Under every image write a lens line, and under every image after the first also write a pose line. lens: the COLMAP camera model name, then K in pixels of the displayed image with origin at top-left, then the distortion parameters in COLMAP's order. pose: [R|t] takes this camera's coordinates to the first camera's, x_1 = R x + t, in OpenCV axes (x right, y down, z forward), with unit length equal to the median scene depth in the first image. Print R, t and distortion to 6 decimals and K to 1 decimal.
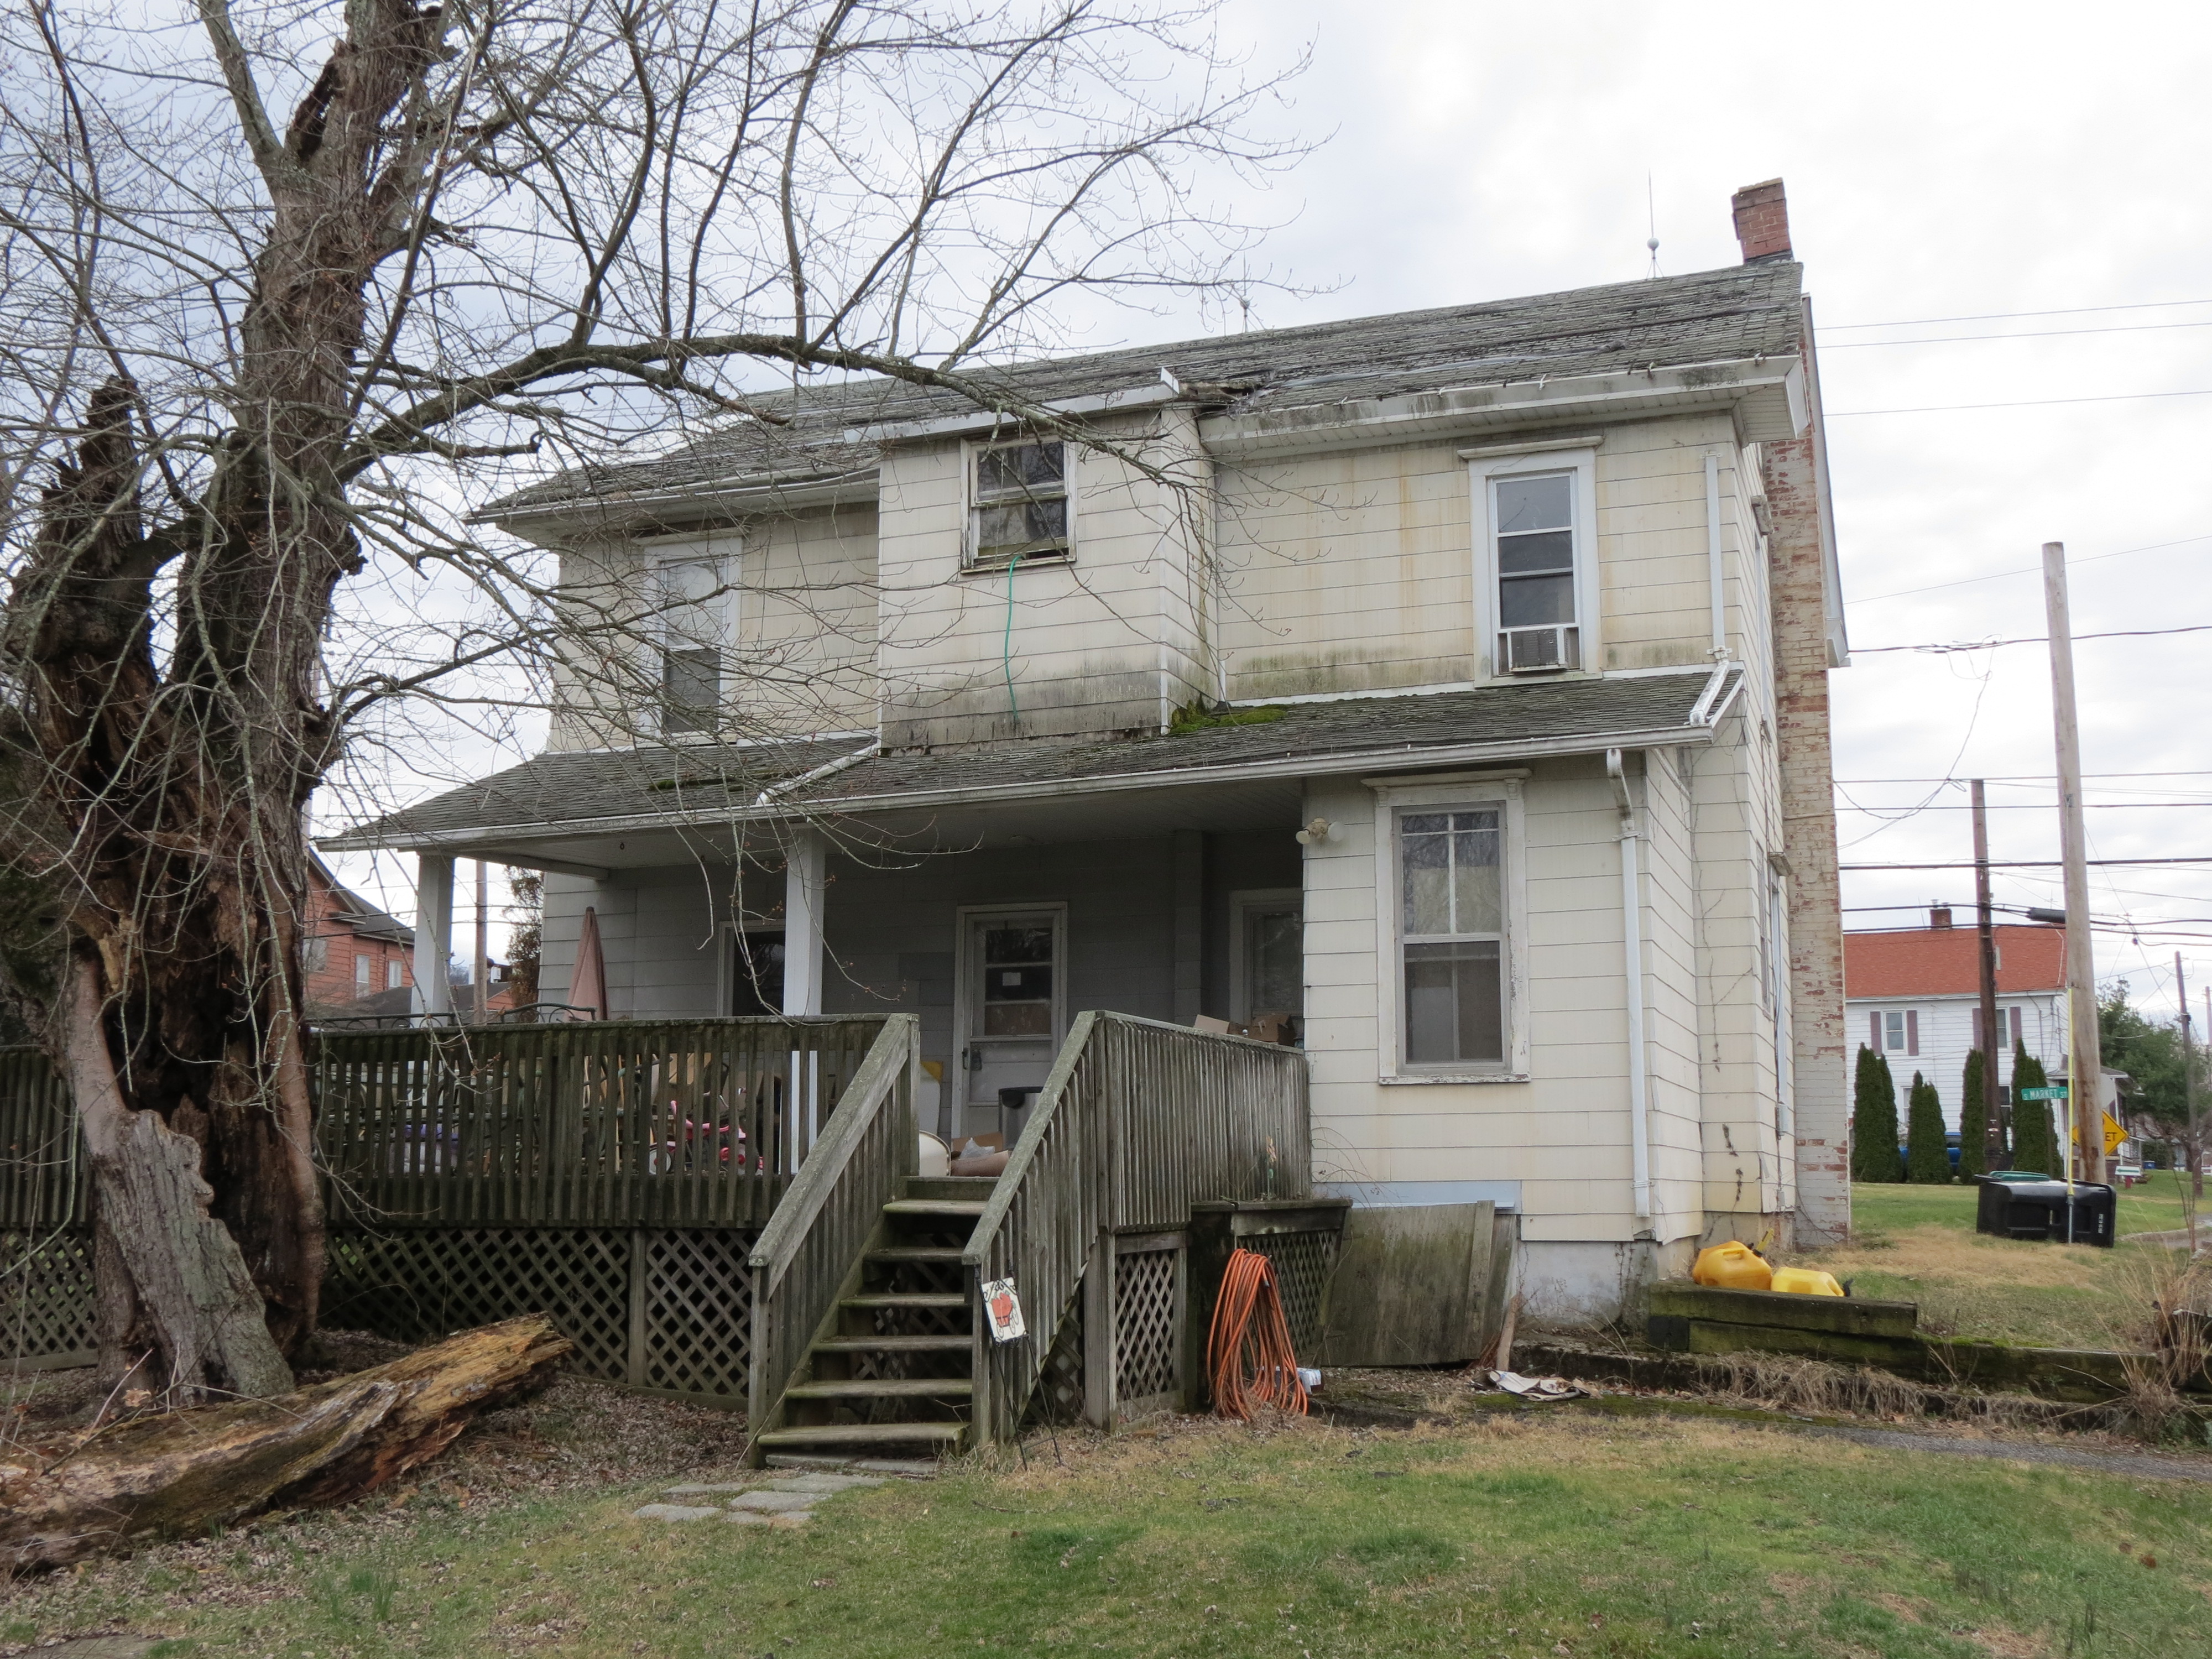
lens RADIAL K [[2390.3, 0, 1106.0], [0, 2390.3, 829.5], [0, 0, 1]] dist [-0.012581, -0.007842]
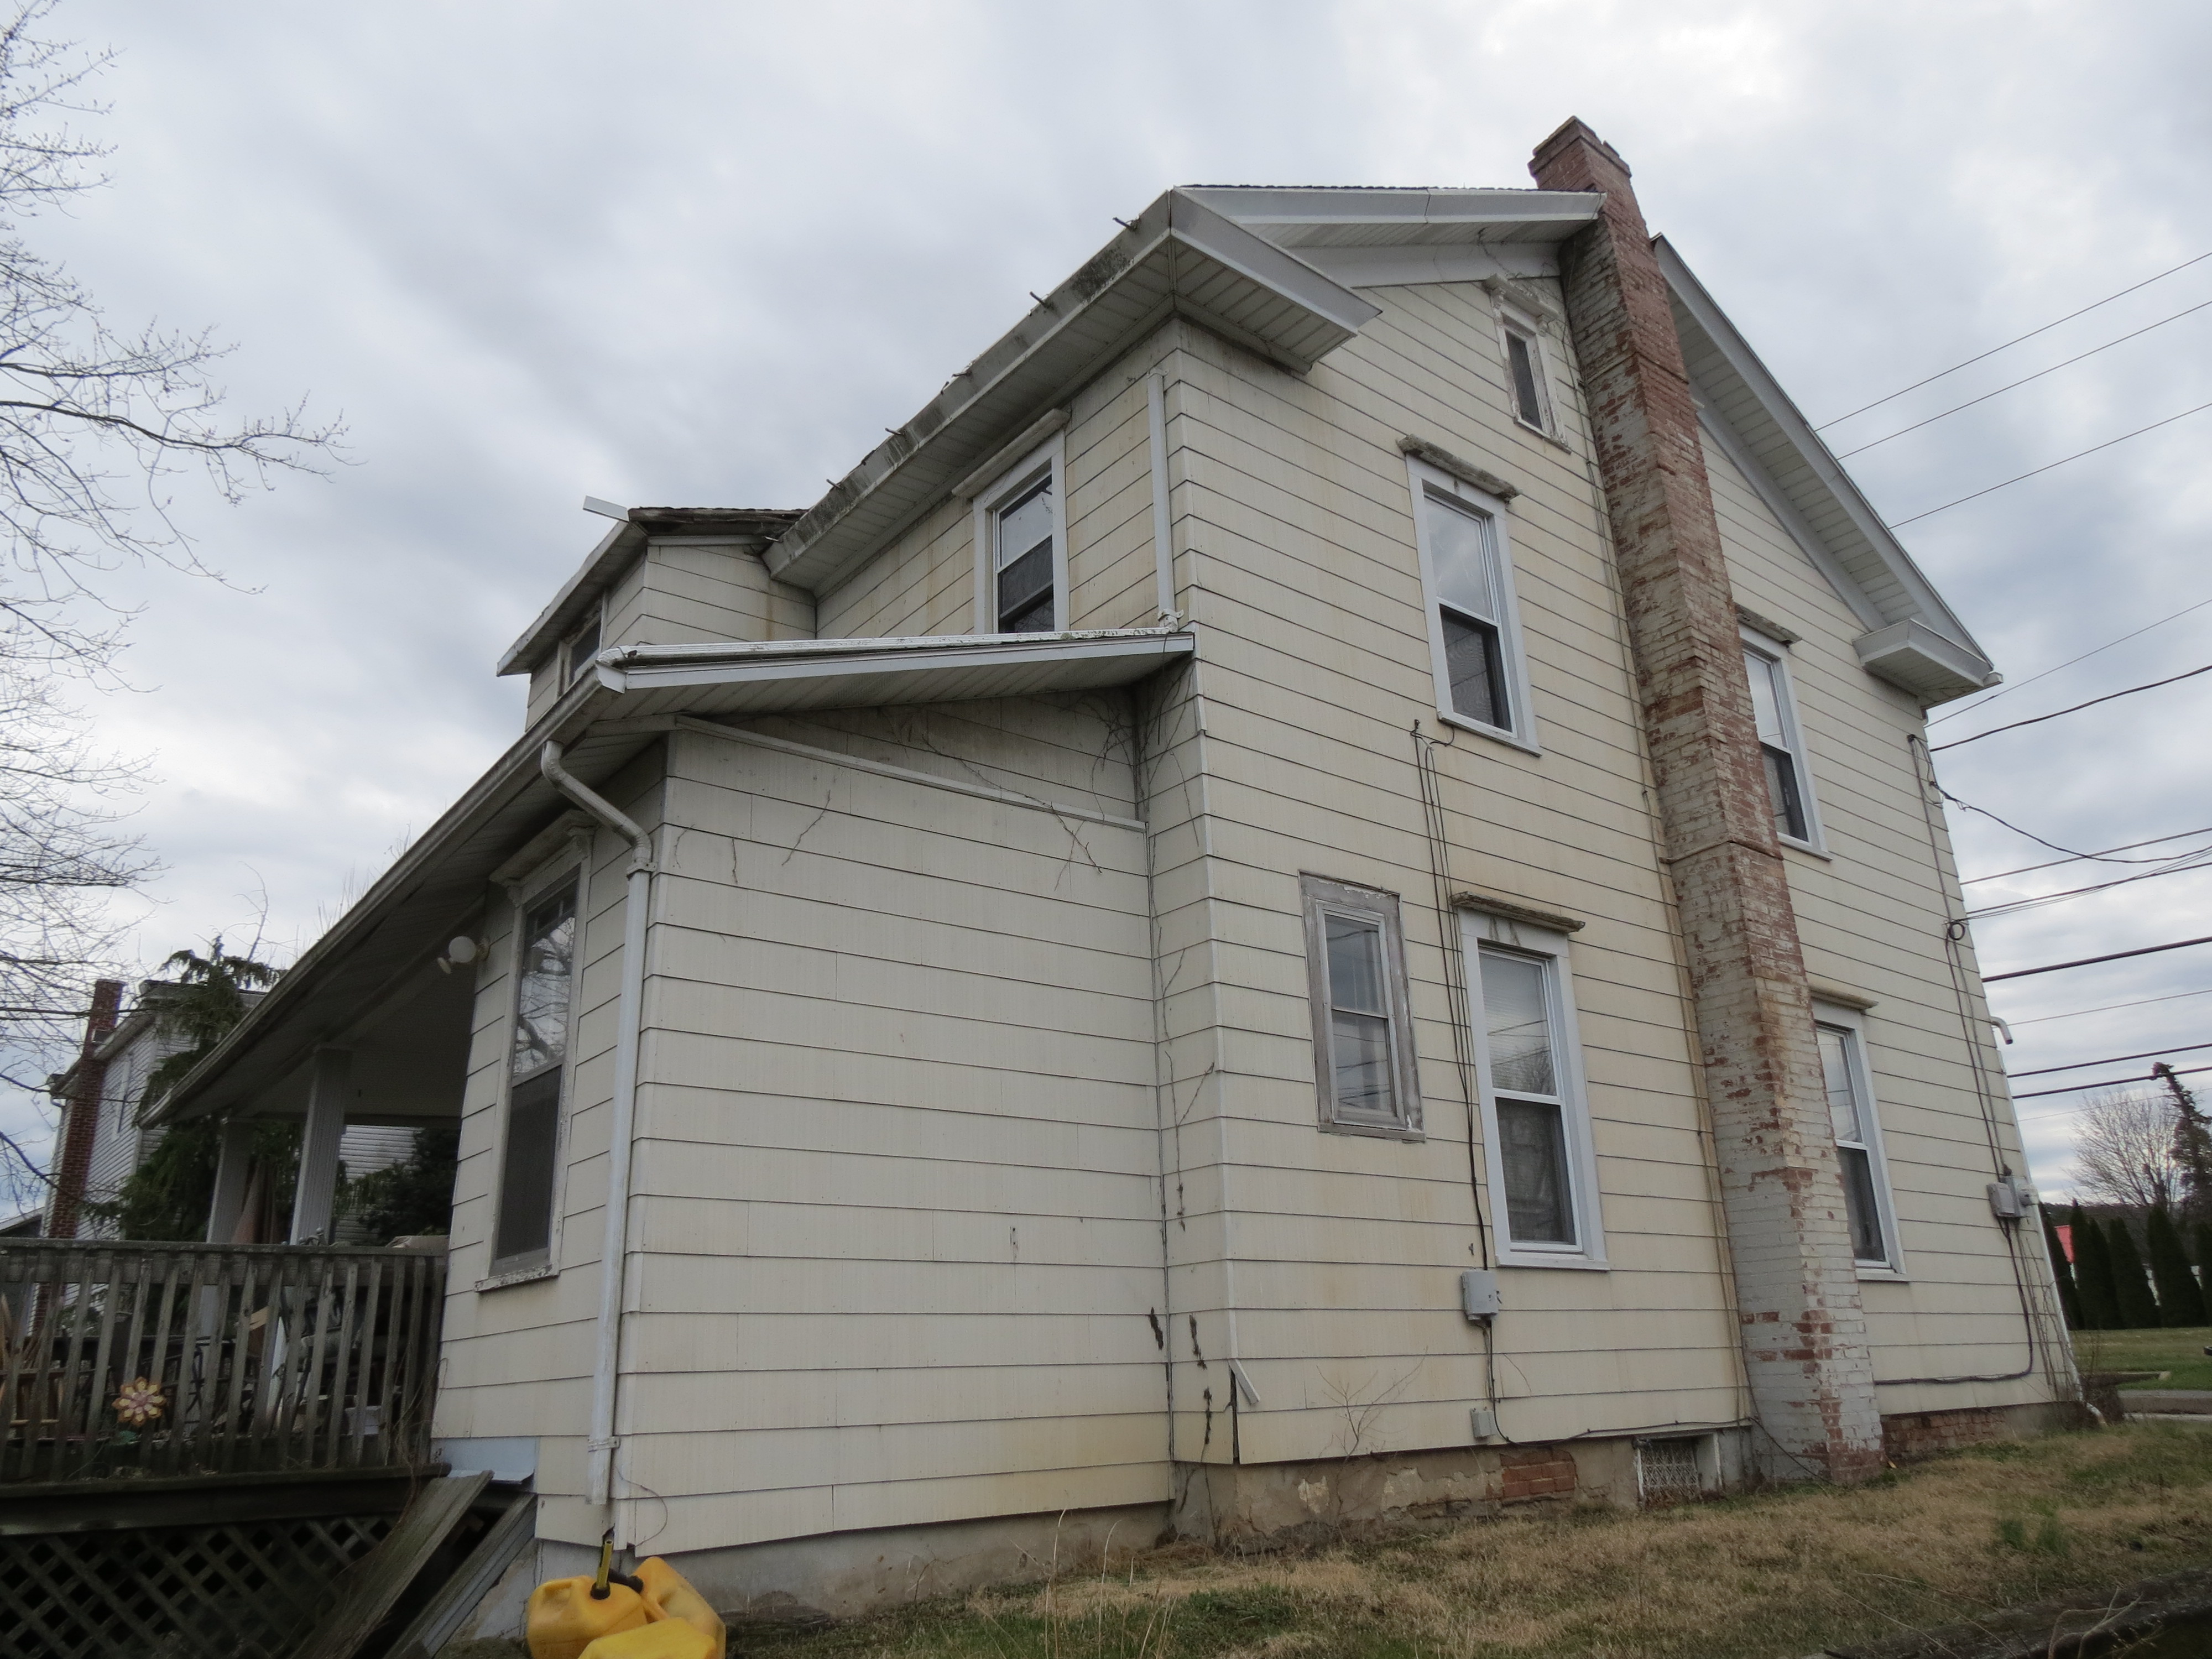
lens RADIAL K [[1561.2, 0, 1106.0], [0, 1561.2, 829.5], [0, 0, 1]] dist [-0.019381, 0.001182]
pose [[0.839025, -0.208014, -0.502759, 0.379794], [0.114841, 0.970920, -0.210062, 0.066338], [0.531835, 0.118510, 0.838515, 0.503725]]
